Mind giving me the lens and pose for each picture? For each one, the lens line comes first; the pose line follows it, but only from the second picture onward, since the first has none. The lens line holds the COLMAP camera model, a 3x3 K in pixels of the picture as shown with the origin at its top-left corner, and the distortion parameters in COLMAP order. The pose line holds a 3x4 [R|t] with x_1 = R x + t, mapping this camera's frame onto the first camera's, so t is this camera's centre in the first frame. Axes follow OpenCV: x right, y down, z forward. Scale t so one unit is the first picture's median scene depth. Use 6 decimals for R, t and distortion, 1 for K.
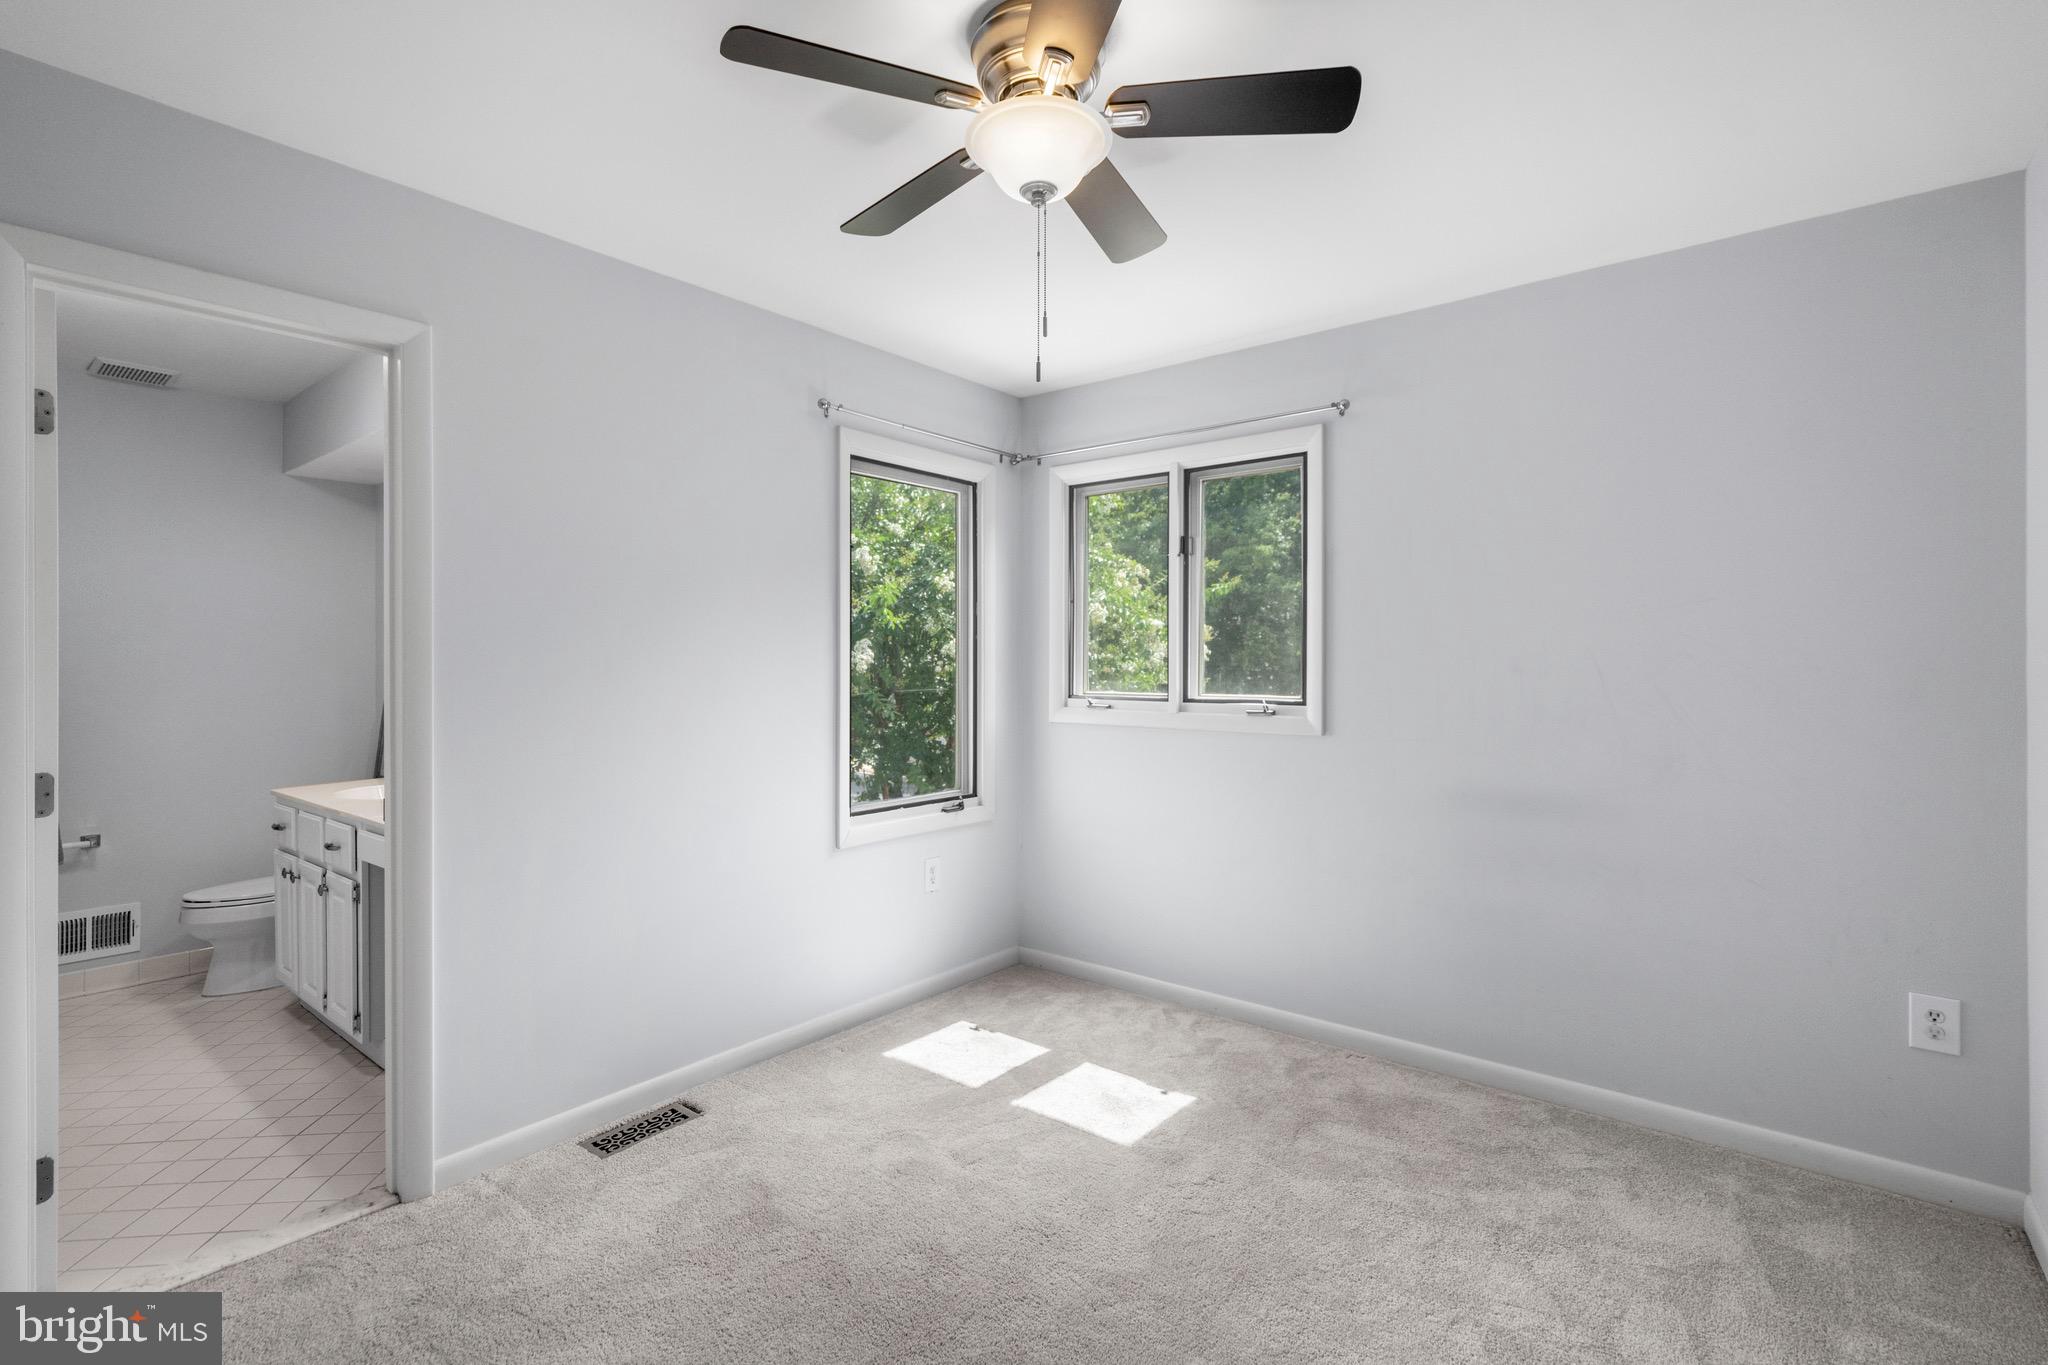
lens RADIAL K [[931.8, 0, 1011.1], [0, 931.8, 670.3], [0, 0, 1]] dist [-0.003276, 0.003163]
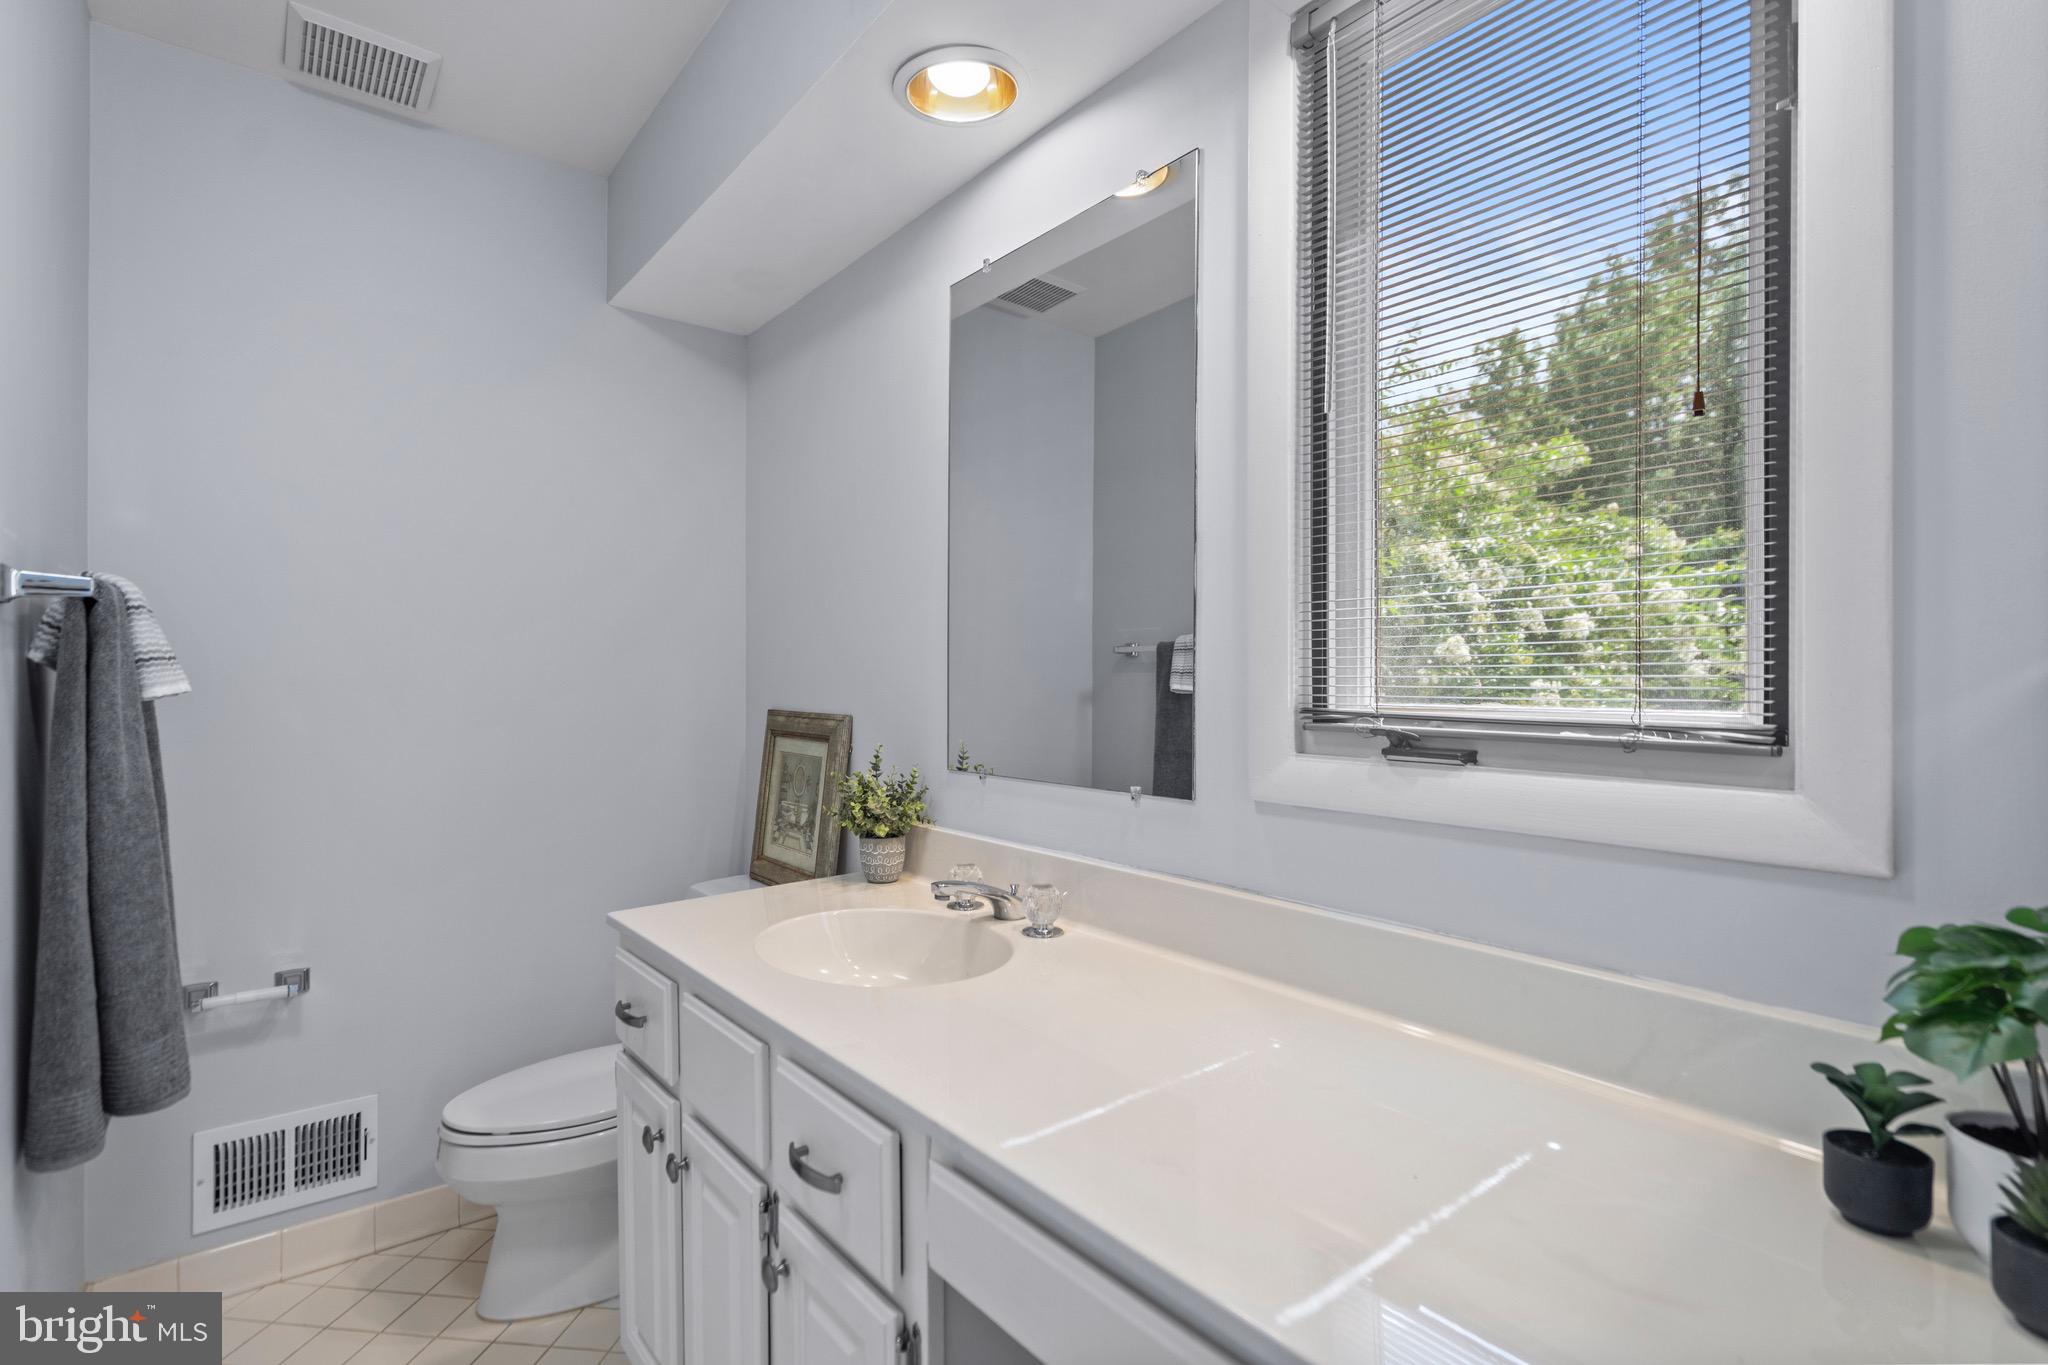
lens RADIAL K [[931.8, 0, 1034.6], [0, 931.8, 690.7], [0, 0, 1]] dist [-0.003276, 0.003163]
pose [[0.982684, -0.000267, -0.185290, -0.481158], [0.000801, 0.999996, 0.002812, 0.017973], [0.185289, -0.002912, 0.982680, 0.564192]]
